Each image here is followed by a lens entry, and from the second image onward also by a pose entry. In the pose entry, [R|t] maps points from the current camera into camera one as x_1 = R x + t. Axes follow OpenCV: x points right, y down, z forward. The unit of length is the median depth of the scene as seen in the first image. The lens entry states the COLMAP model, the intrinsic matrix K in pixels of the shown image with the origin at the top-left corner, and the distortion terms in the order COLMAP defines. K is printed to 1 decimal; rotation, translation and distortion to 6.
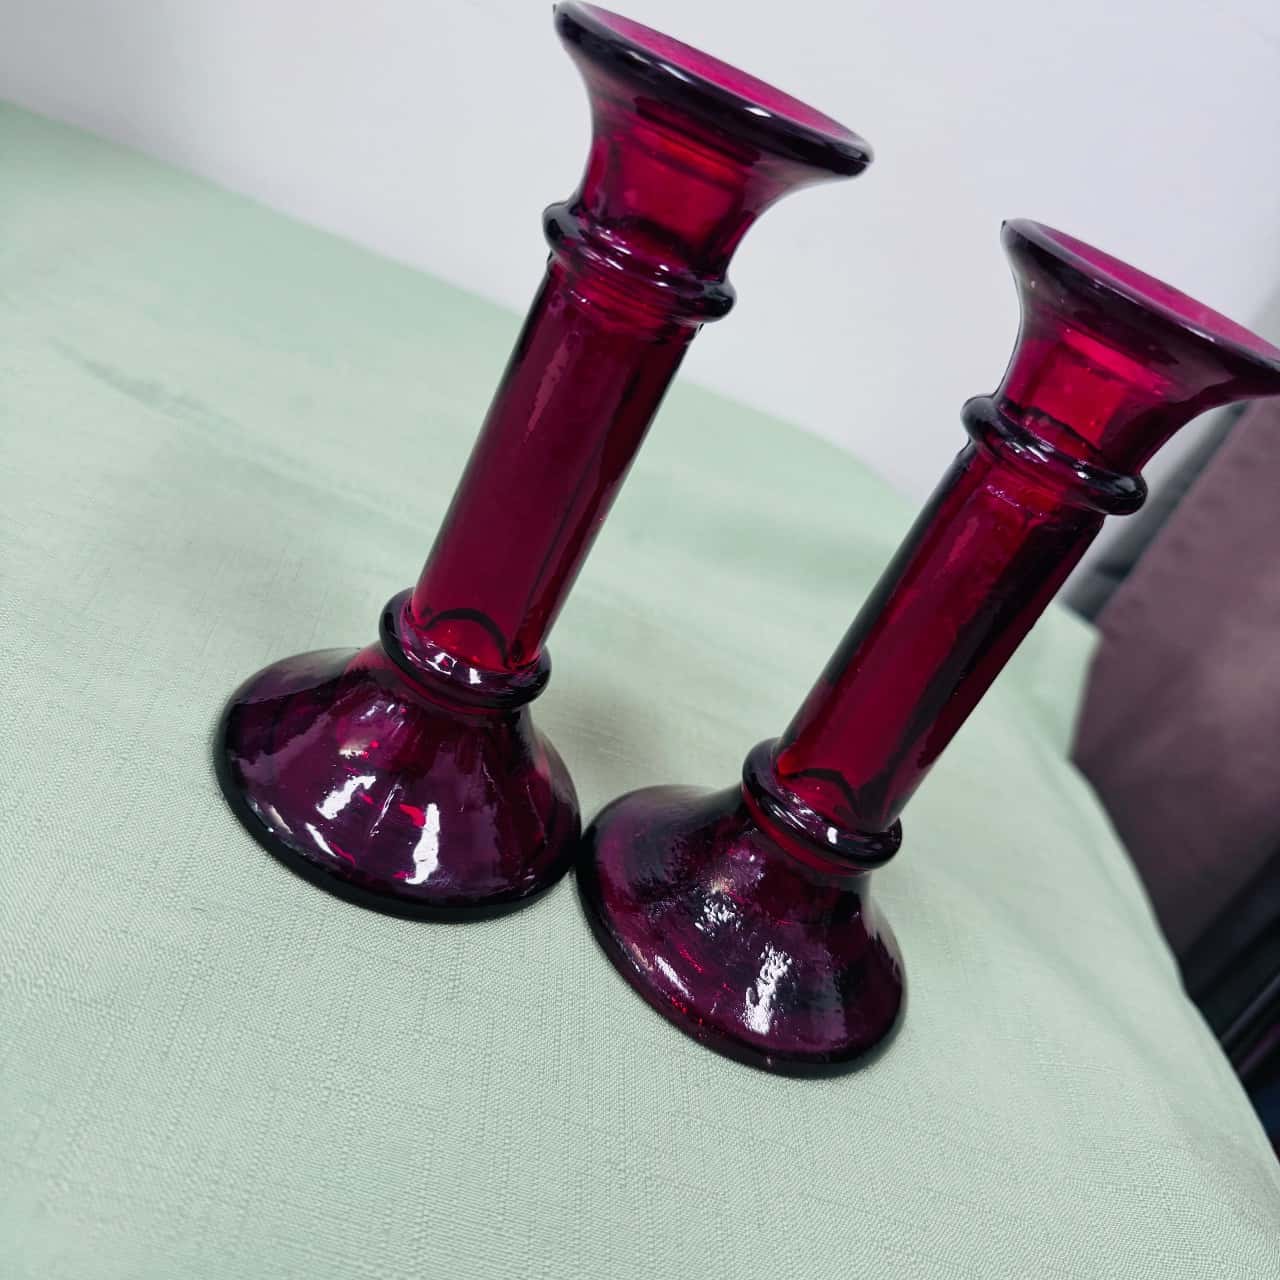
lens RADIAL K [[1312.2, 0, 640.4], [0, 1312.2, 640.3], [0, 0, 1]] dist [0.011853, 0.000000]
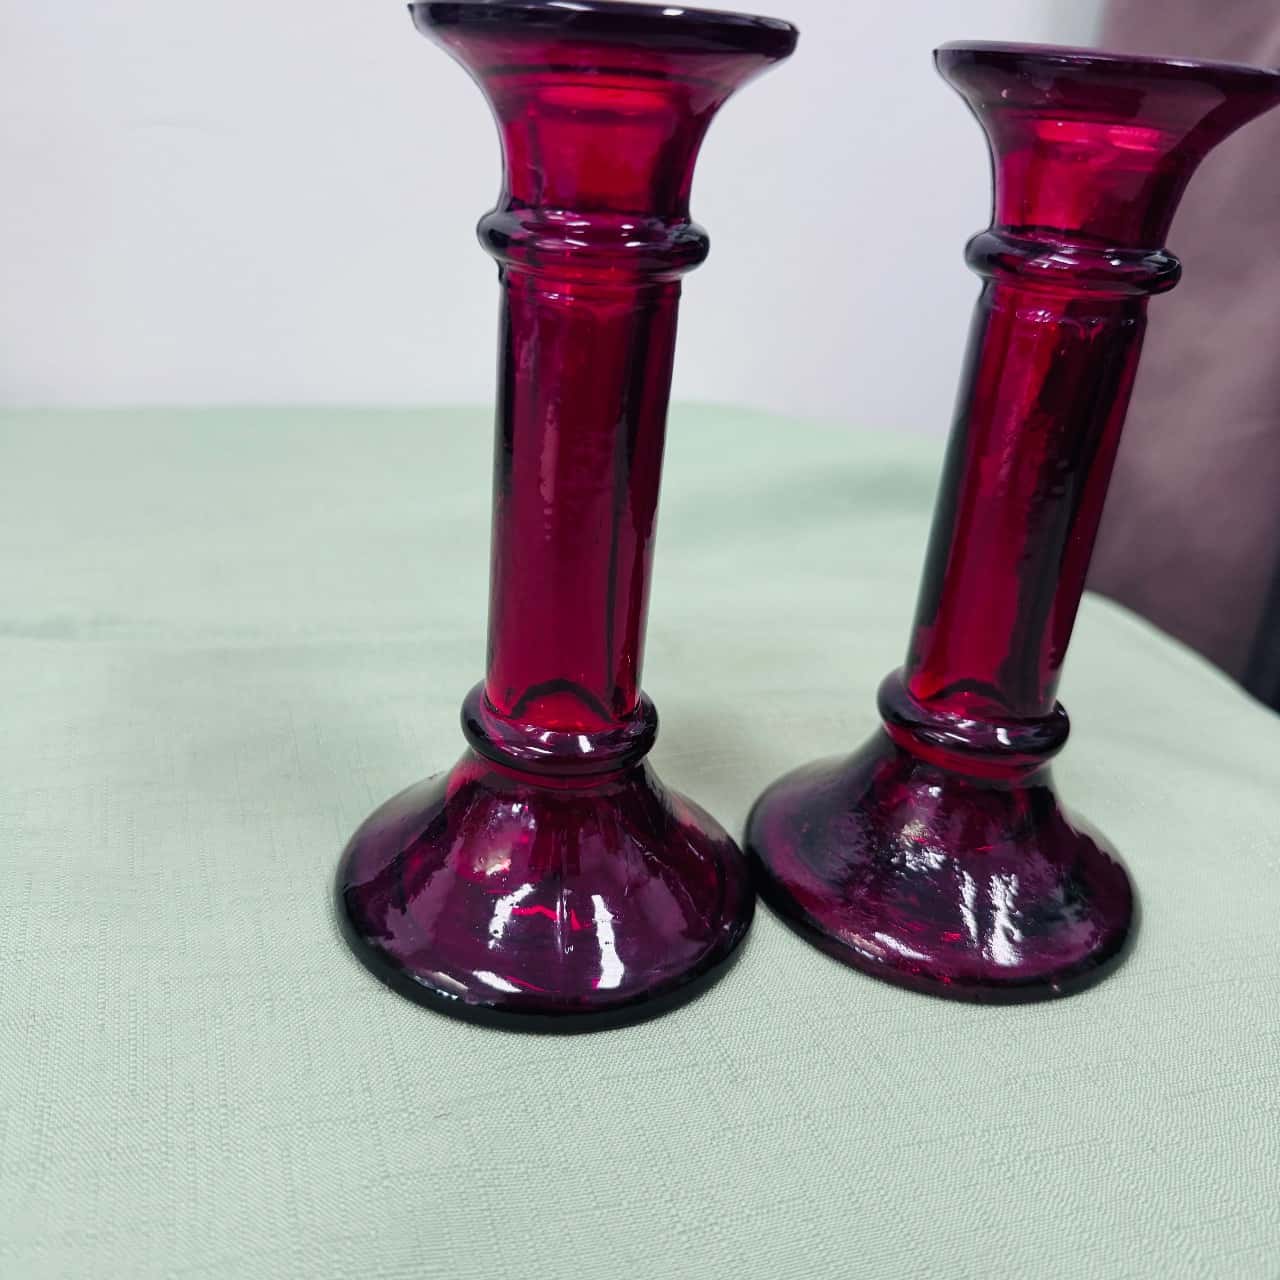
lens RADIAL K [[1312.2, 0, 639.4], [0, 1312.2, 639.2], [0, 0, 1]] dist [0.011853, 0.000000]
pose [[0.899997, -0.412908, 0.139687, -0.211874], [0.418934, 0.907884, -0.015511, -0.008437], [-0.120414, 0.072480, 0.990074, 0.120006]]
